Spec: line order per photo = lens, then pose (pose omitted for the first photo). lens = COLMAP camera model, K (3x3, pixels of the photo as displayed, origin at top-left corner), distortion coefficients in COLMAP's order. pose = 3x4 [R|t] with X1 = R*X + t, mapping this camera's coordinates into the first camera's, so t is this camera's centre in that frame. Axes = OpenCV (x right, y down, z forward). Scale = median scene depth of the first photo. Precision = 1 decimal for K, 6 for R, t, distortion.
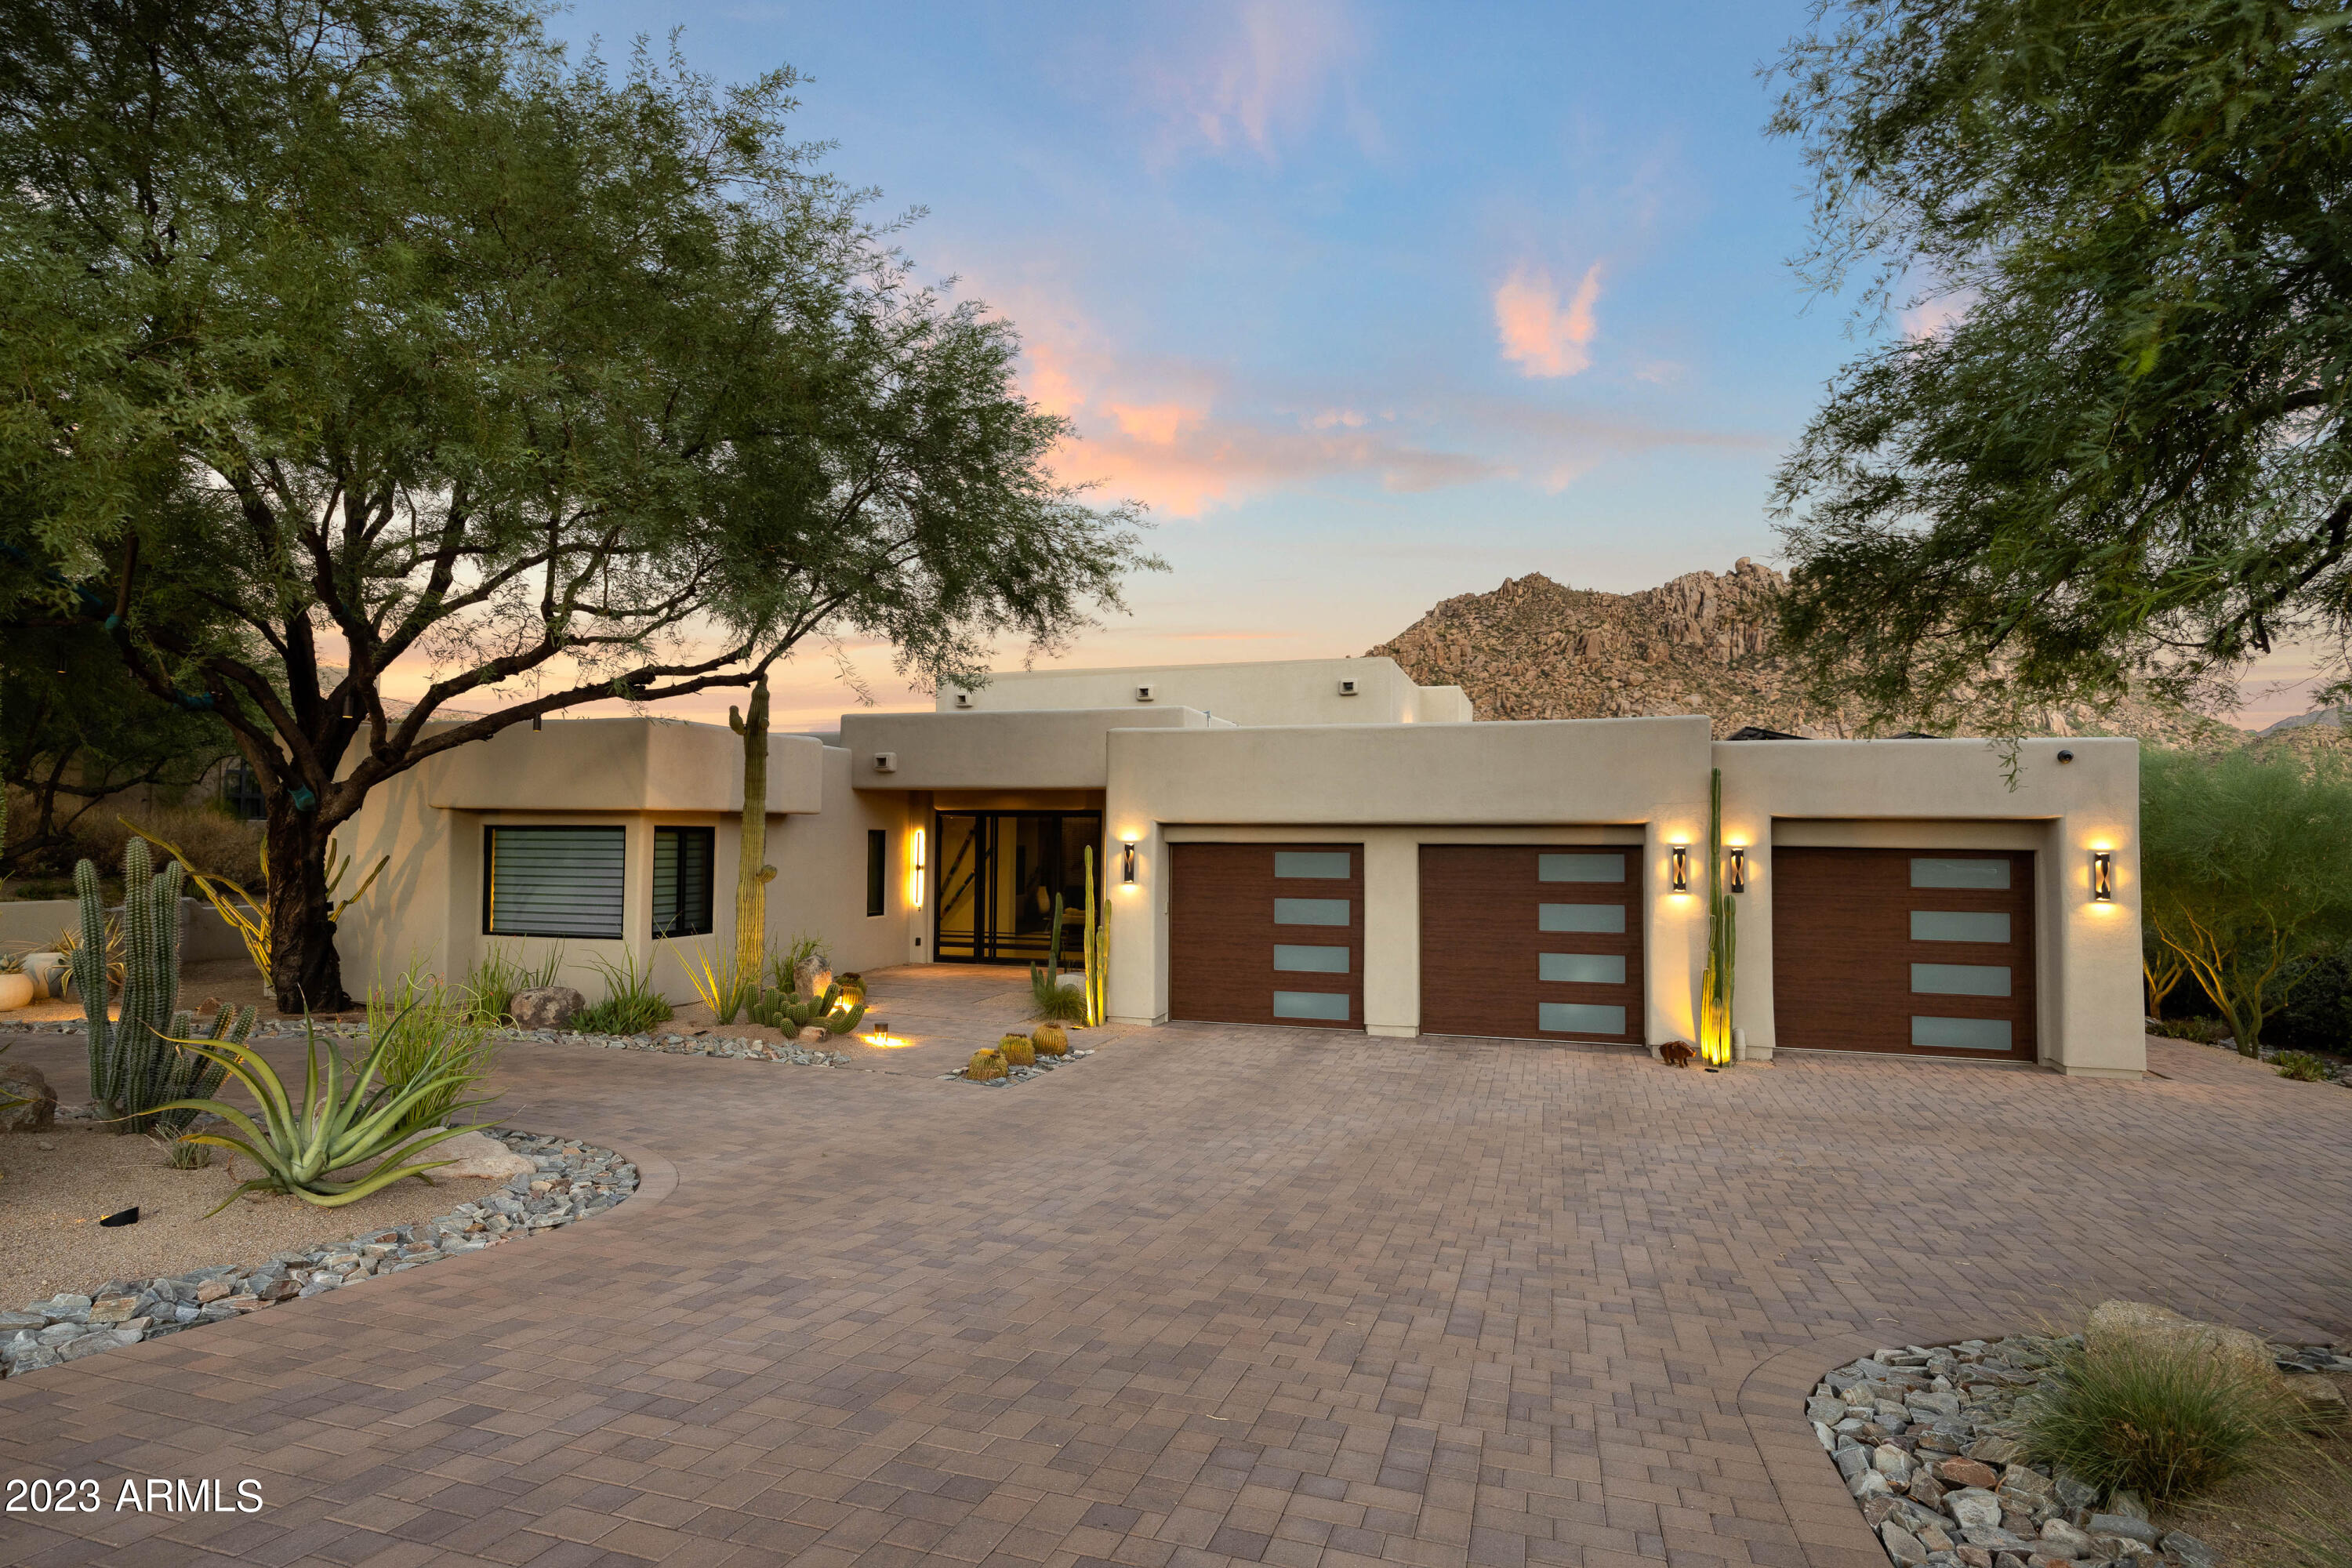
lens RADIAL K [[1266.1, 0, 1189.4], [0, 1266.1, 813.1], [0, 0, 1]] dist [0.001110, 0.005211]
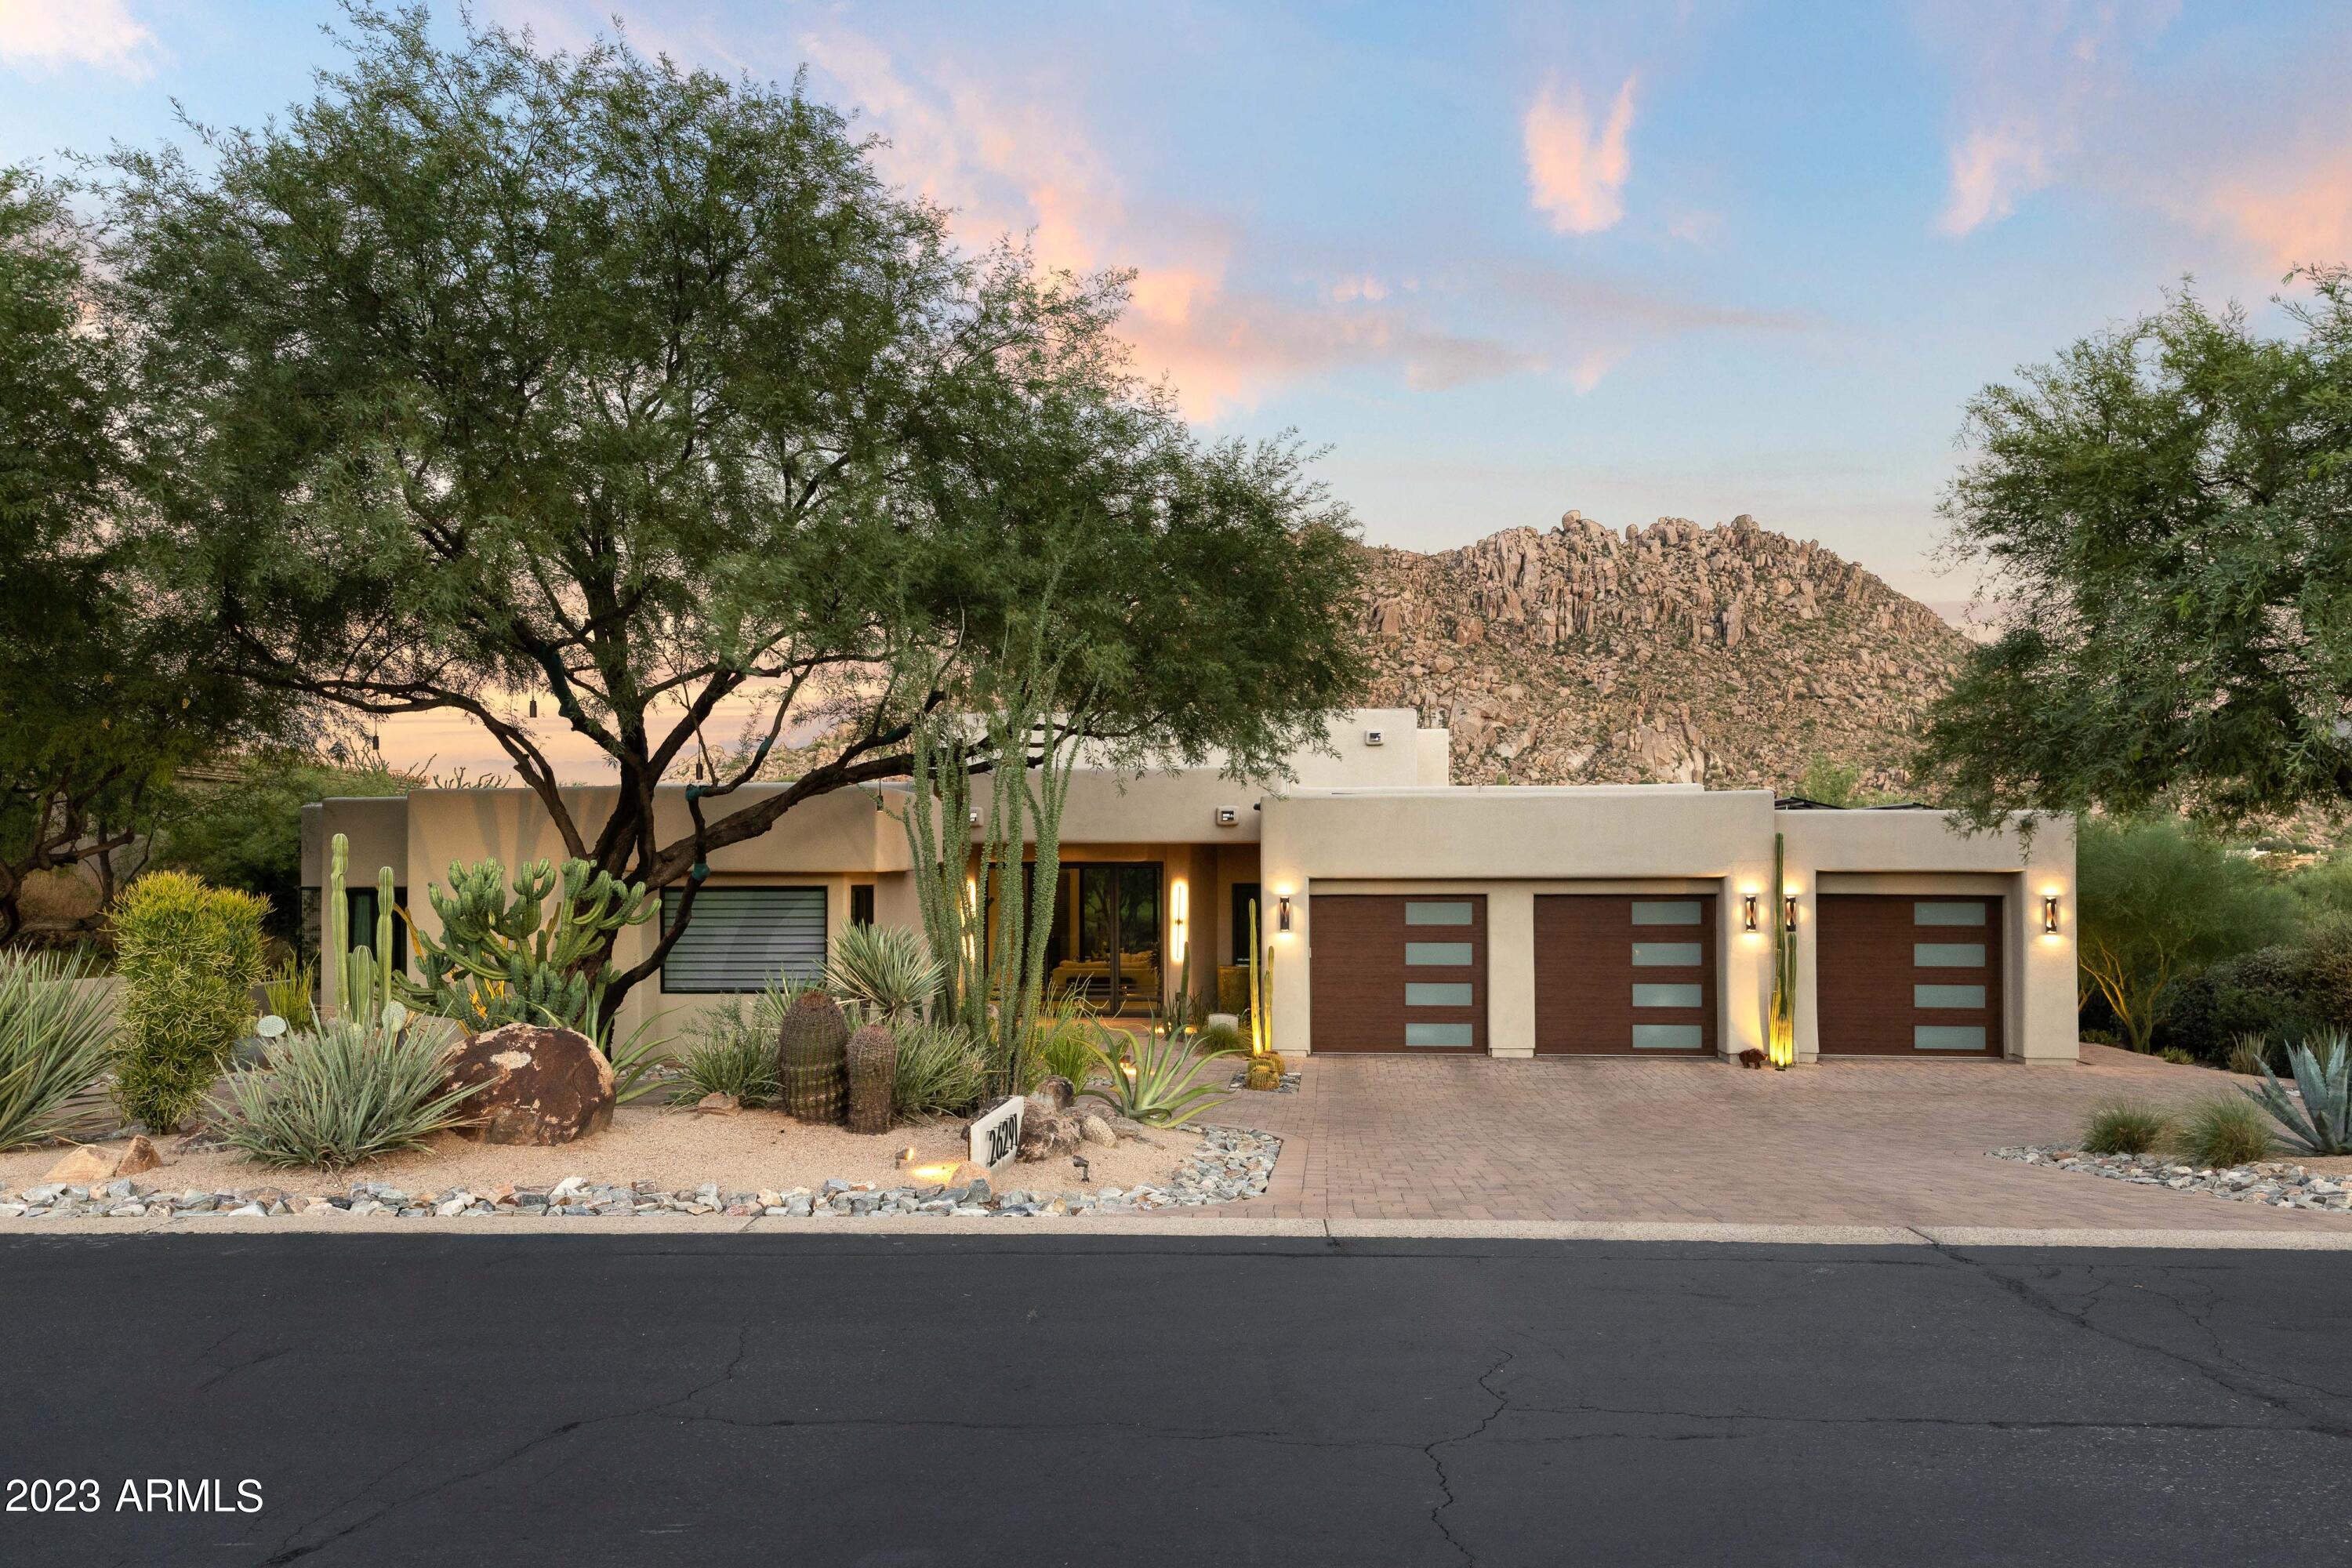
lens RADIAL K [[1715.7, 0, 1242.0], [0, 1715.7, 876.9], [0, 0, 1]] dist [0.051770, -0.005005]
pose [[0.974957, -0.009277, 0.222200, -0.443512], [0.004246, 0.999724, 0.023105, -0.030702], [-0.222353, -0.021583, 0.974727, -0.507070]]
